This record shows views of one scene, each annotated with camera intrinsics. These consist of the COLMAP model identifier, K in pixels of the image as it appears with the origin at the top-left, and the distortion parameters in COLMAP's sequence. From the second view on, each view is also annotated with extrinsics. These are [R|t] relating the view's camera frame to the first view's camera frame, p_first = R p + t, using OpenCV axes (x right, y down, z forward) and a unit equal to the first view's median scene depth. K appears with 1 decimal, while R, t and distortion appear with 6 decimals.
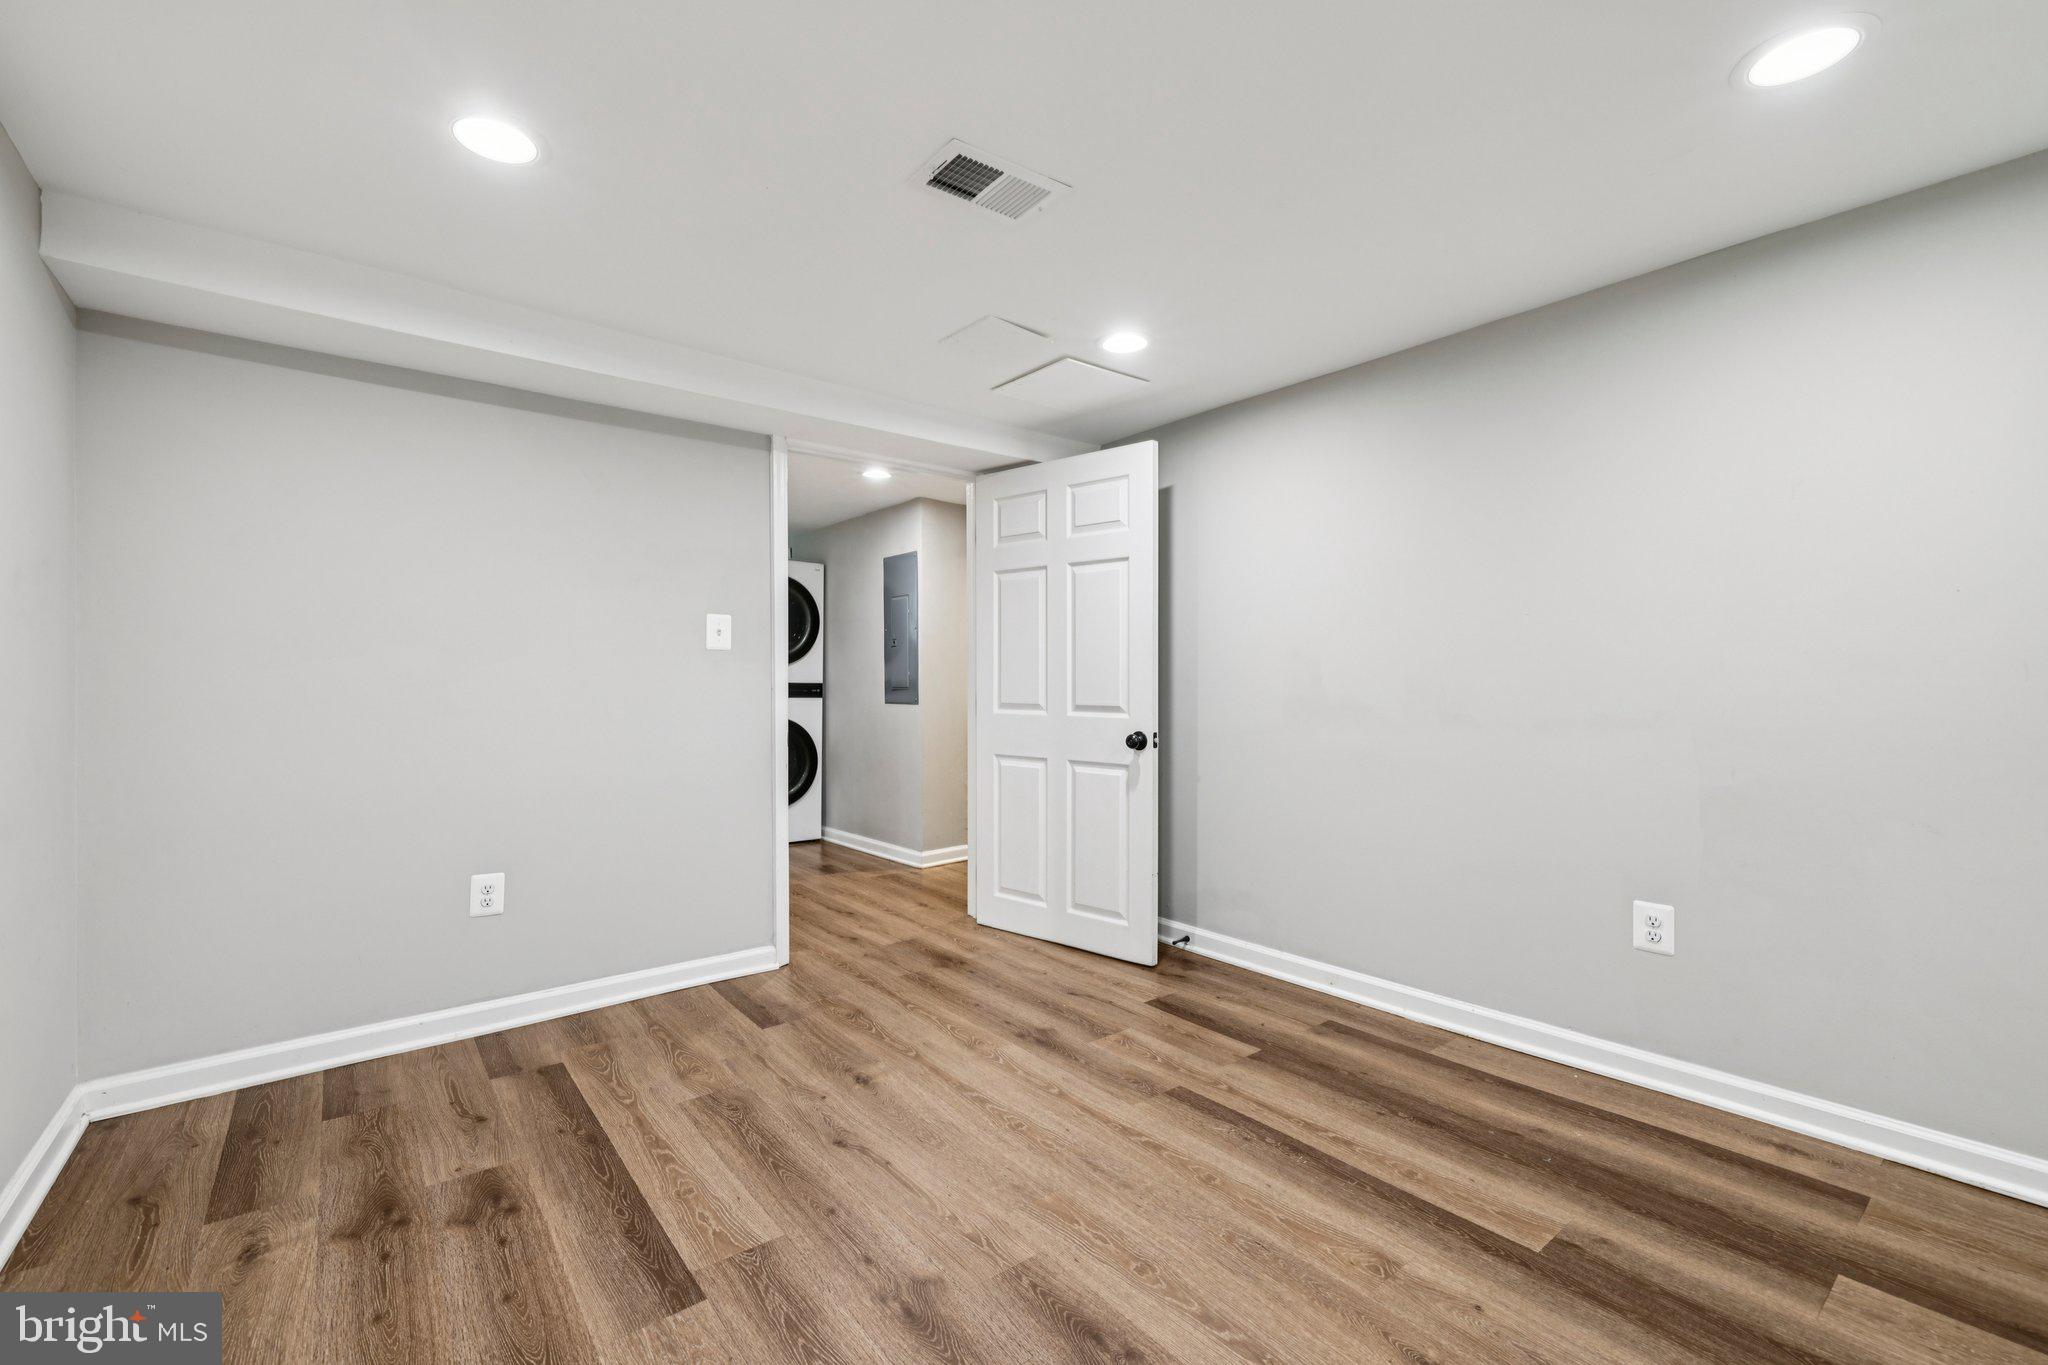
lens RADIAL K [[865.6, 0, 1019.6], [0, 865.6, 680.7], [0, 0, 1]] dist [-0.001099, -0.000226]
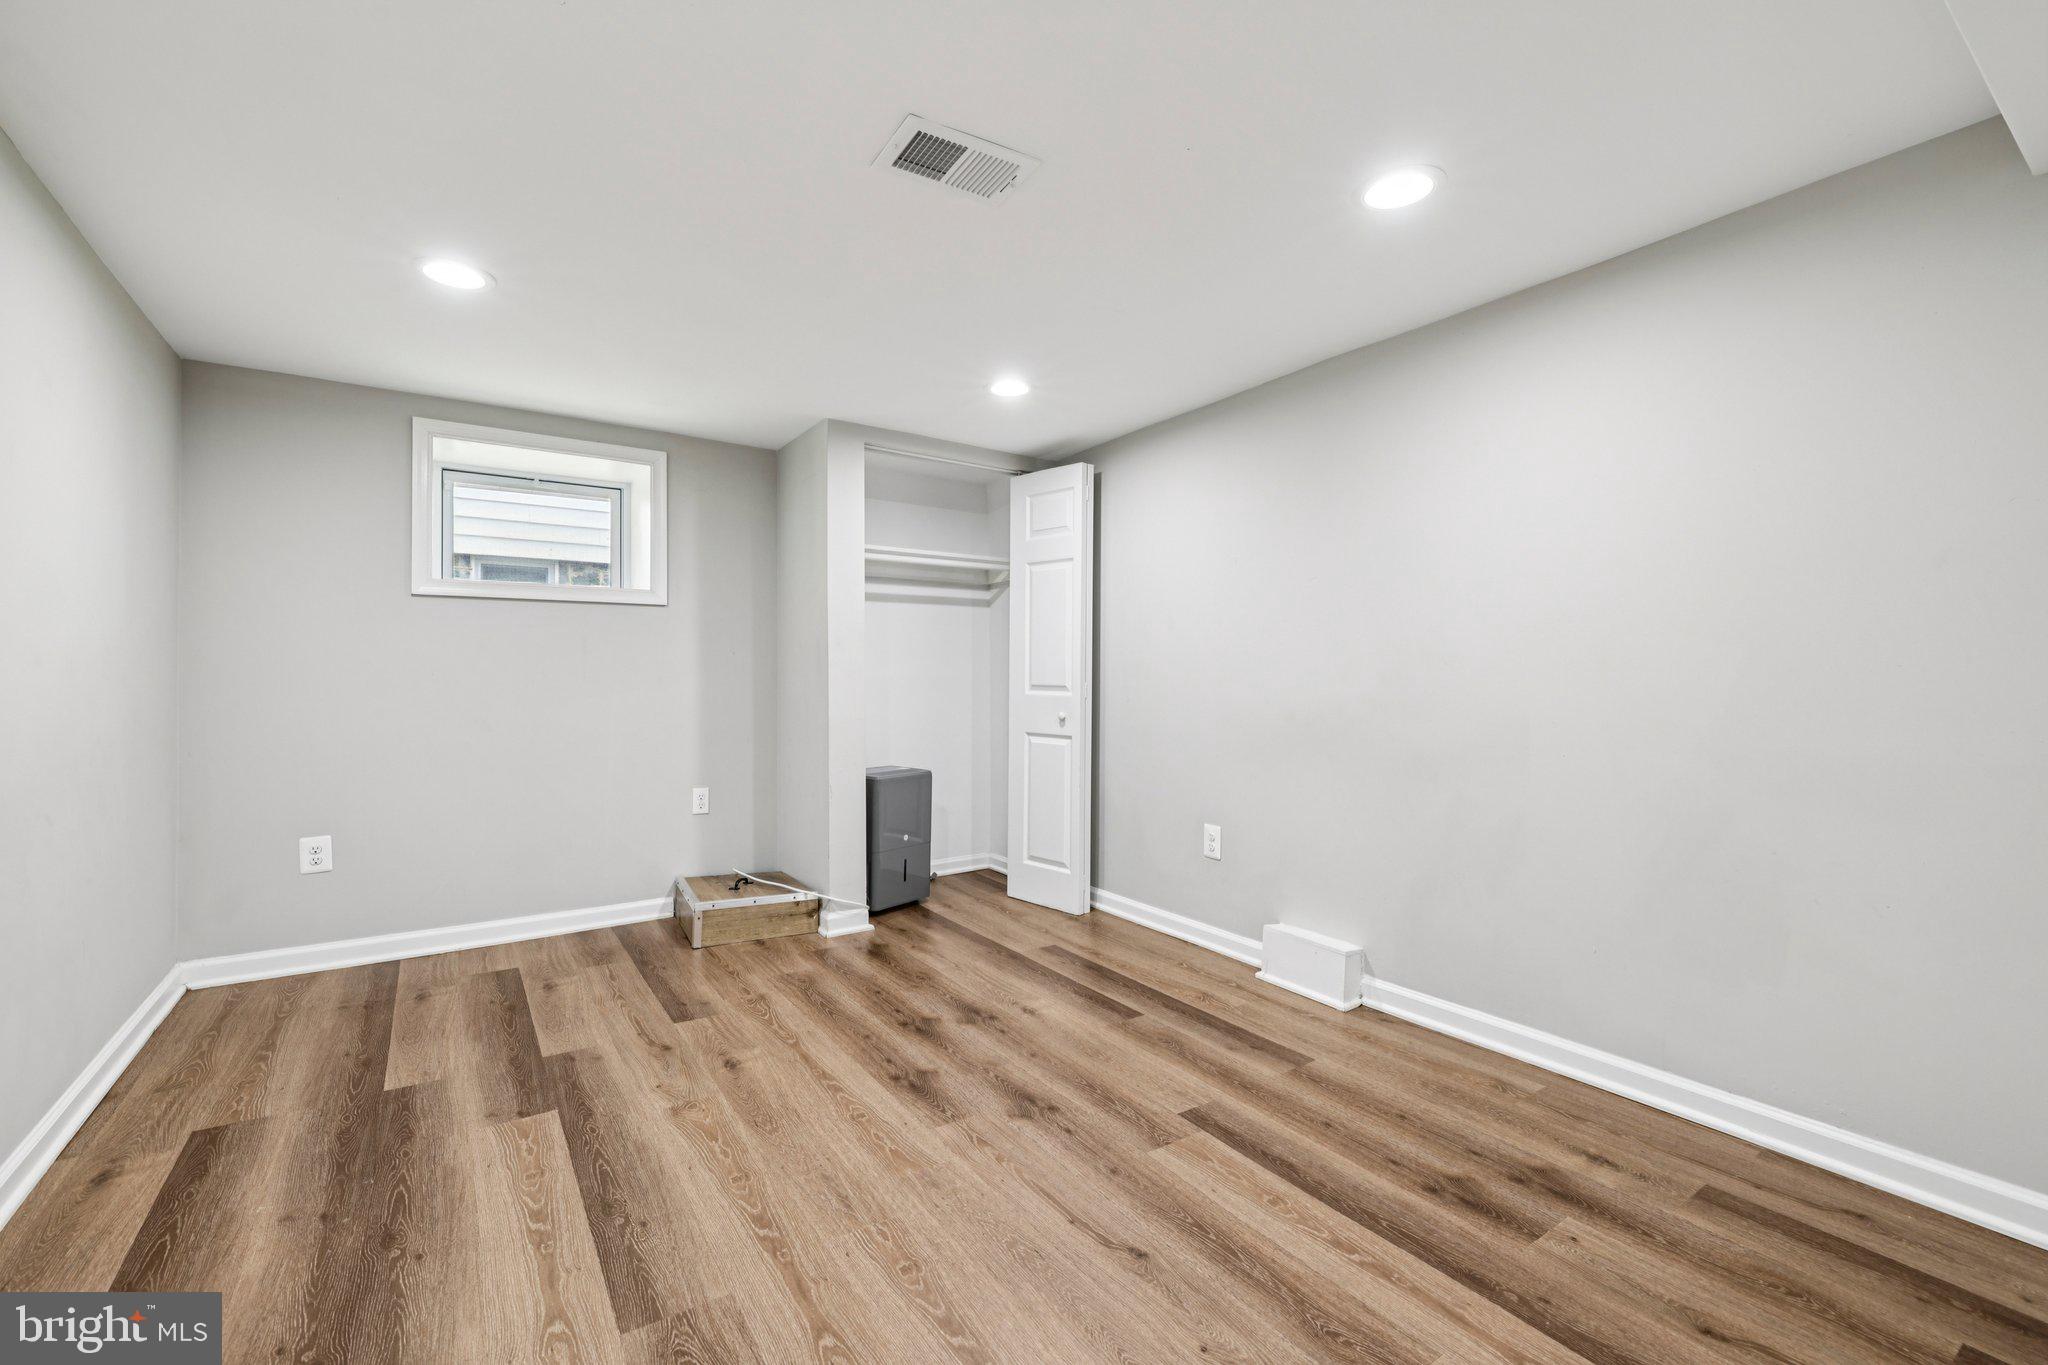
lens RADIAL K [[865.6, 0, 1019.6], [0, 865.6, 680.7], [0, 0, 1]] dist [-0.001099, -0.000226]
pose [[-0.997164, 0.003572, 0.075173, -0.181343], [0.003389, 0.999991, -0.002573, 0.014095], [-0.075181, -0.002311, -0.997167, 2.035693]]
